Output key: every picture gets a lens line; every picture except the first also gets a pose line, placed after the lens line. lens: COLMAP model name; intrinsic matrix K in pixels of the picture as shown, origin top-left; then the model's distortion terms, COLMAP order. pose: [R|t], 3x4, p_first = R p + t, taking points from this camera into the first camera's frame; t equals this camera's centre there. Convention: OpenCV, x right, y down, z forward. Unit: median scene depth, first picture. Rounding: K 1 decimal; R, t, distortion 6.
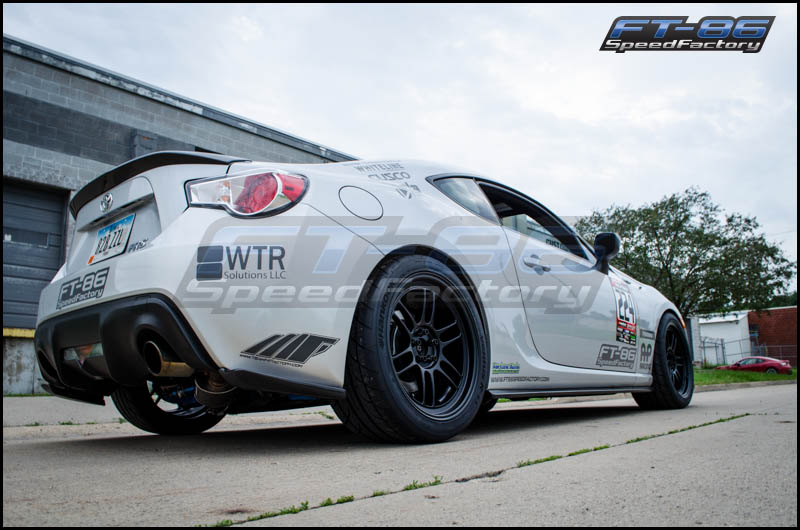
lens RADIAL K [[627.0, 0, 400.0], [0, 627.0, 265.0], [0, 0, 1]] dist [-0.076302, 0.002919]
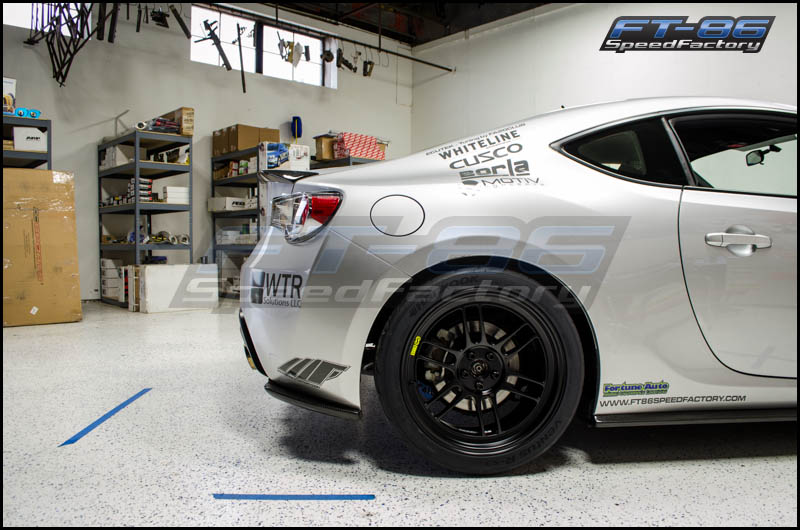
lens RADIAL K [[627.0, 0, 400.0], [0, 627.0, 265.0], [0, 0, 1]] dist [-0.076302, 0.002919]
pose [[0.710660, 0.071575, -0.699885, 0.610534], [0.111755, 0.970696, 0.212746, -0.230907], [0.694603, -0.229406, 0.681836, 0.362619]]
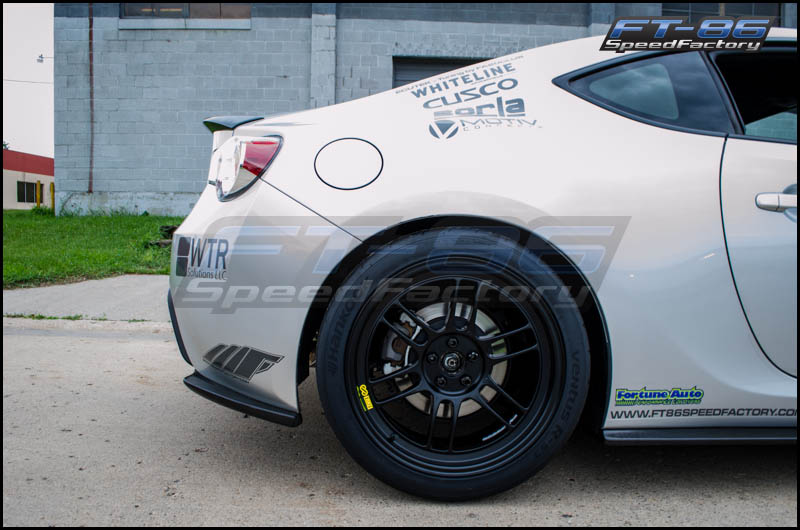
lens RADIAL K [[617.6, 0, 398.6], [0, 617.6, 272.6], [0, 0, 1]] dist [-0.071879, -0.003901]
pose [[0.670778, 0.092875, -0.735820, 0.519599], [0.105687, 0.970033, 0.218783, -0.129564], [0.734090, -0.224521, 0.640861, 0.576722]]
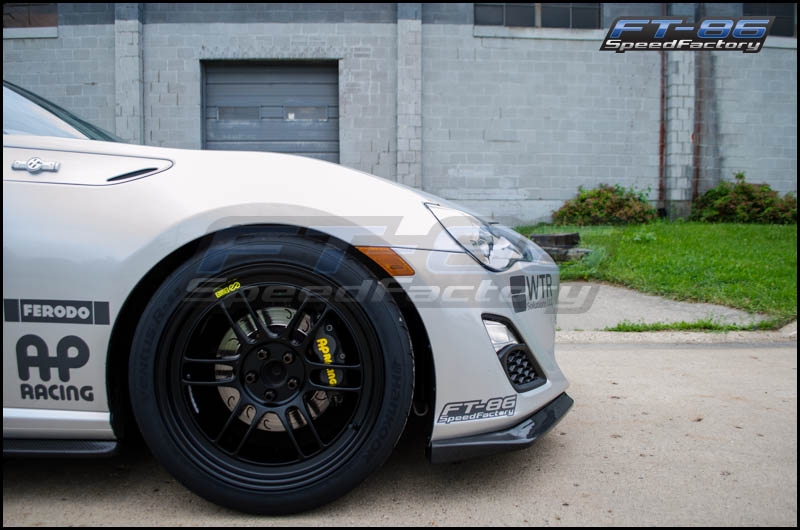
lens RADIAL K [[627.0, 0, 400.0], [0, 627.0, 265.0], [0, 0, 1]] dist [-0.076302, 0.002919]
pose [[0.694221, 0.058374, -0.717391, 1.485491], [0.125658, 0.971570, 0.200655, 0.069487], [0.708708, -0.229445, 0.667149, 1.679100]]
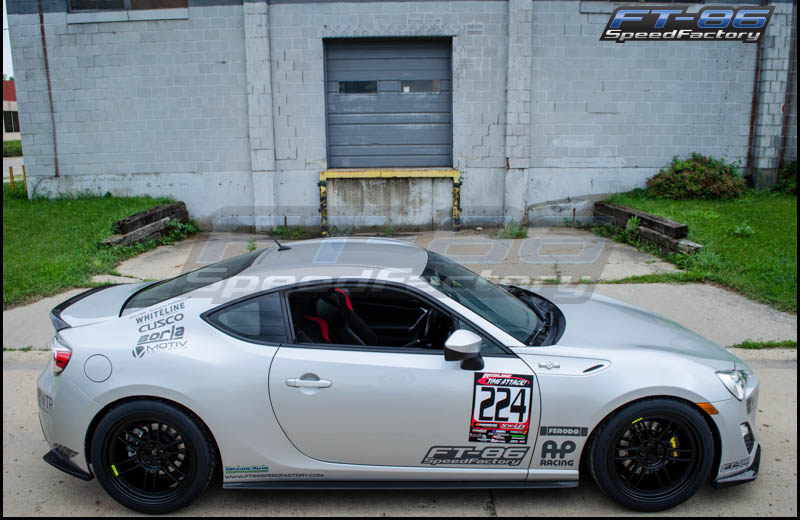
lens RADIAL K [[654.1, 0, 391.4], [0, 654.1, 269.6], [0, 0, 1]] dist [-0.081446, 0.005983]
pose [[0.647983, 0.174536, -0.741387, 1.595490], [0.145109, 0.927271, 0.345124, -0.793584], [0.747704, -0.331217, 0.575529, 0.724287]]
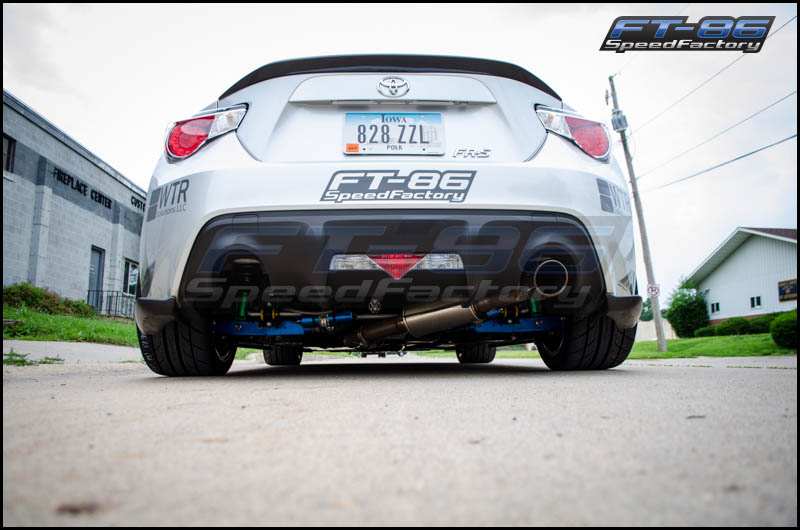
lens RADIAL K [[627.0, 0, 400.0], [0, 627.0, 265.0], [0, 0, 1]] dist [-0.076302, 0.002919]
pose [[0.714549, 0.126529, 0.688048, -1.141579], [-0.153927, 0.987842, -0.021803, 0.171741], [-0.682441, -0.090330, 0.725337, 0.406289]]
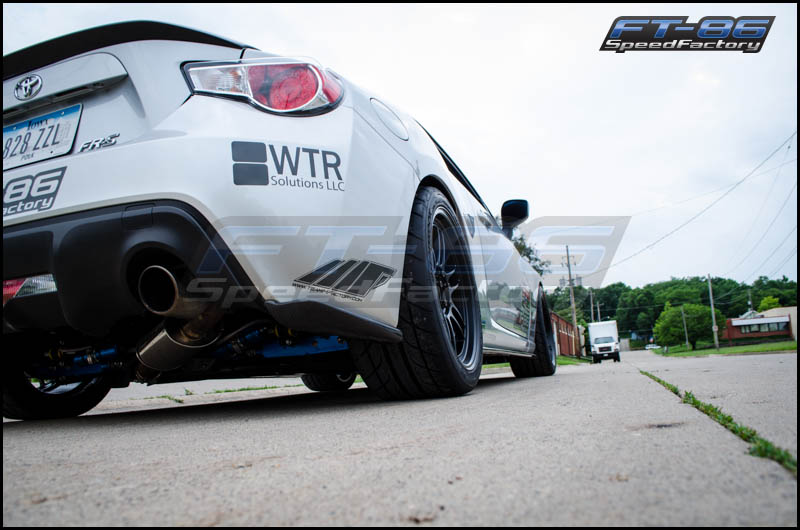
lens RADIAL K [[627.0, 0, 400.0], [0, 627.0, 265.0], [0, 0, 1]] dist [-0.076302, 0.002919]
pose [[0.929784, 0.031336, 0.366768, -0.365688], [-0.034657, 0.999396, 0.002472, 0.100070], [-0.366469, -0.015009, 0.930309, 0.202397]]
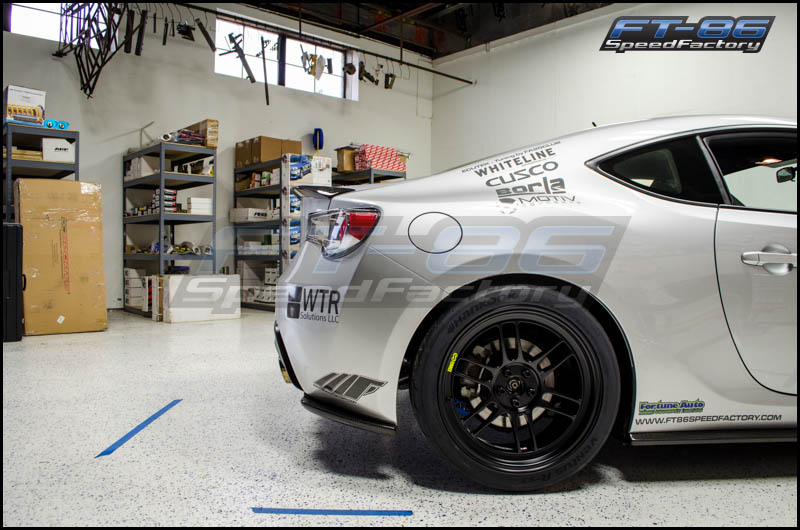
lens RADIAL K [[627.0, 0, 400.0], [0, 627.0, 265.0], [0, 0, 1]] dist [-0.076302, 0.002919]
pose [[0.693167, 0.065616, -0.717784, 0.591462], [0.108871, 0.974890, 0.194257, -0.245921], [0.712507, -0.212799, 0.668618, 0.335127]]
